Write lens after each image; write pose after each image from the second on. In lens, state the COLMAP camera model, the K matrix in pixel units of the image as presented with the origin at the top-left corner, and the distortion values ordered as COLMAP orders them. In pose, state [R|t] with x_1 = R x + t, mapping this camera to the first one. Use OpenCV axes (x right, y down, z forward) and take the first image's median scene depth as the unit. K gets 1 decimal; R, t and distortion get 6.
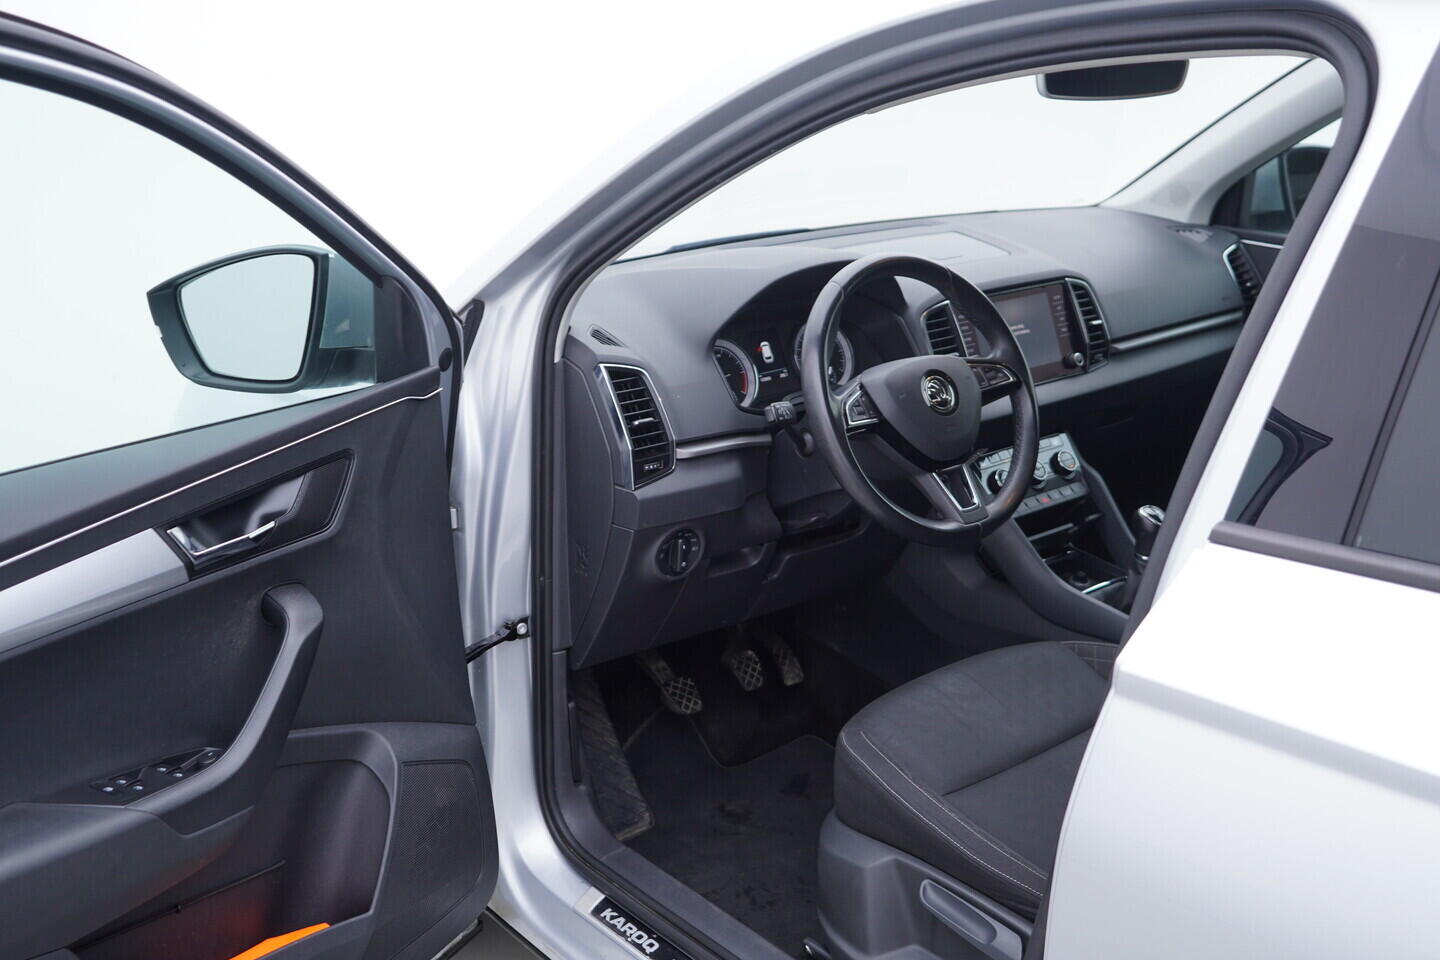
lens RADIAL K [[1503.0, 0, 720.0], [0, 1503.0, 480.0], [0, 0, 1]] dist [-0.001014, 0.002090]
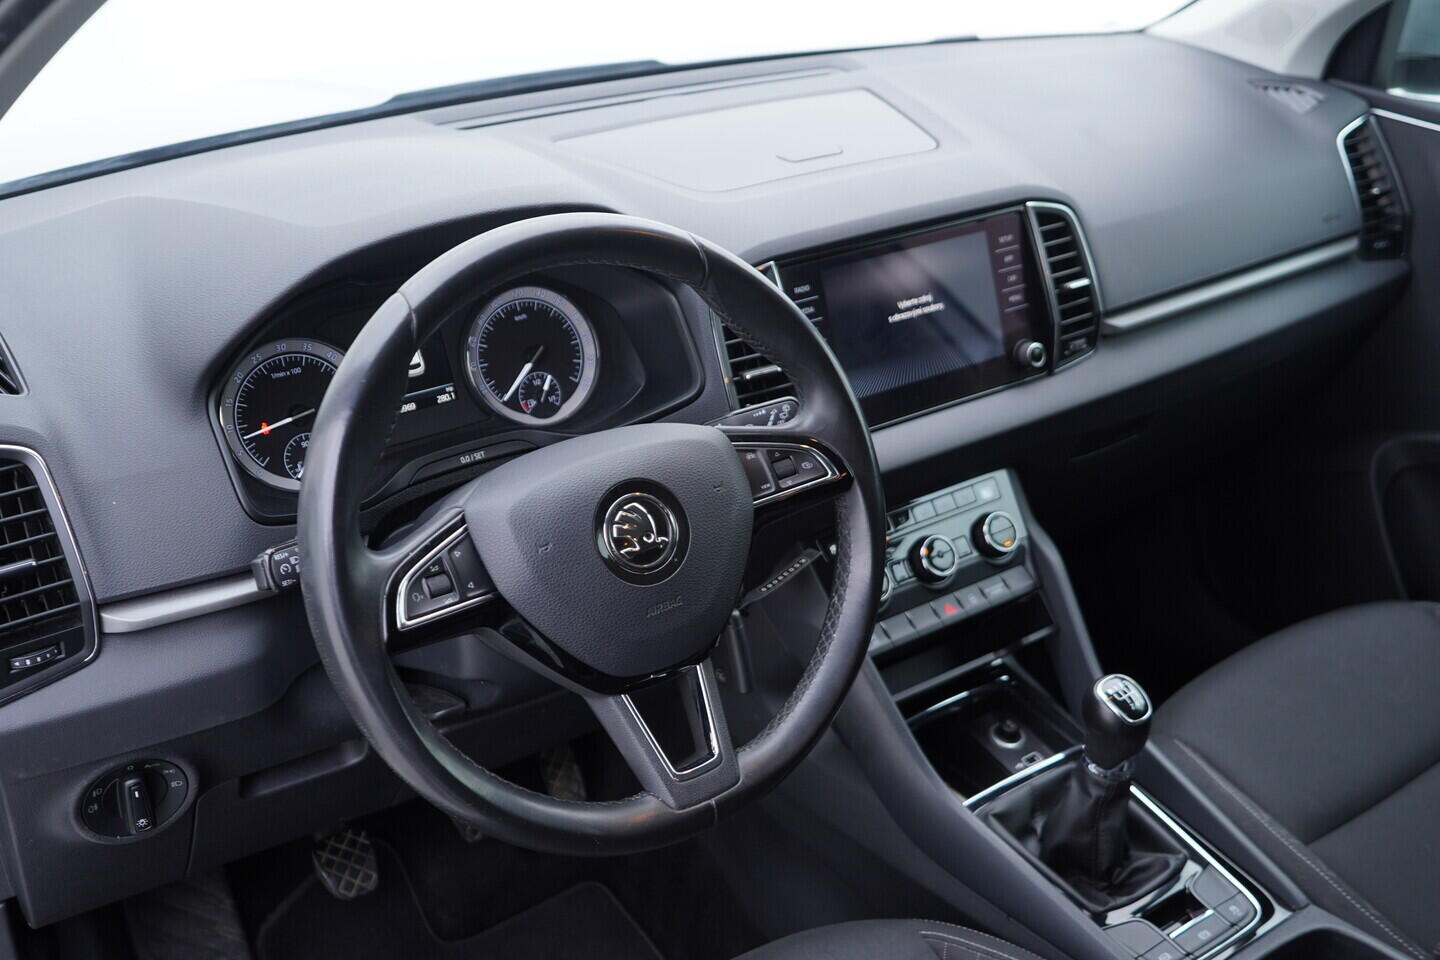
lens RADIAL K [[1451.7, 0, 720.0], [0, 1451.7, 480.0], [0, 0, 1]] dist [-0.000592, 0.006558]
pose [[0.995512, 0.055262, -0.076830, 0.194187], [-0.040452, 0.982381, 0.182457, -0.149565], [0.085560, -0.178530, 0.980207, 0.532223]]
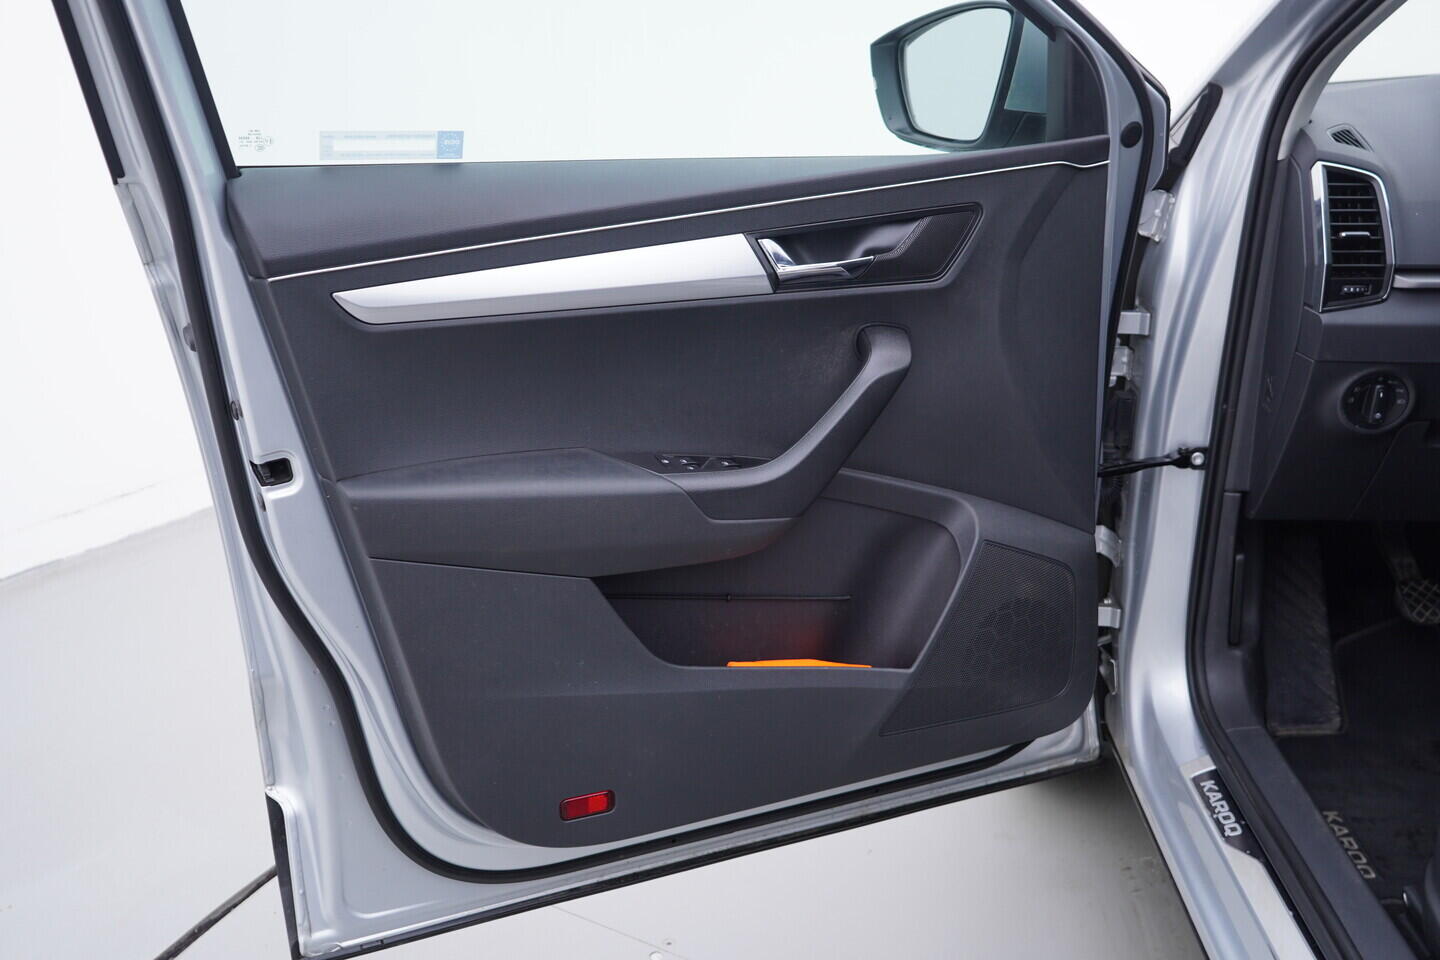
lens RADIAL K [[1503.0, 0, 720.0], [0, 1503.0, 480.0], [0, 0, 1]] dist [-0.001014, 0.002090]
pose [[0.756588, 0.218951, -0.616145, 0.213473], [-0.180533, 0.975594, 0.125000, 0.050437], [0.628476, 0.016661, 0.777651, 0.113705]]
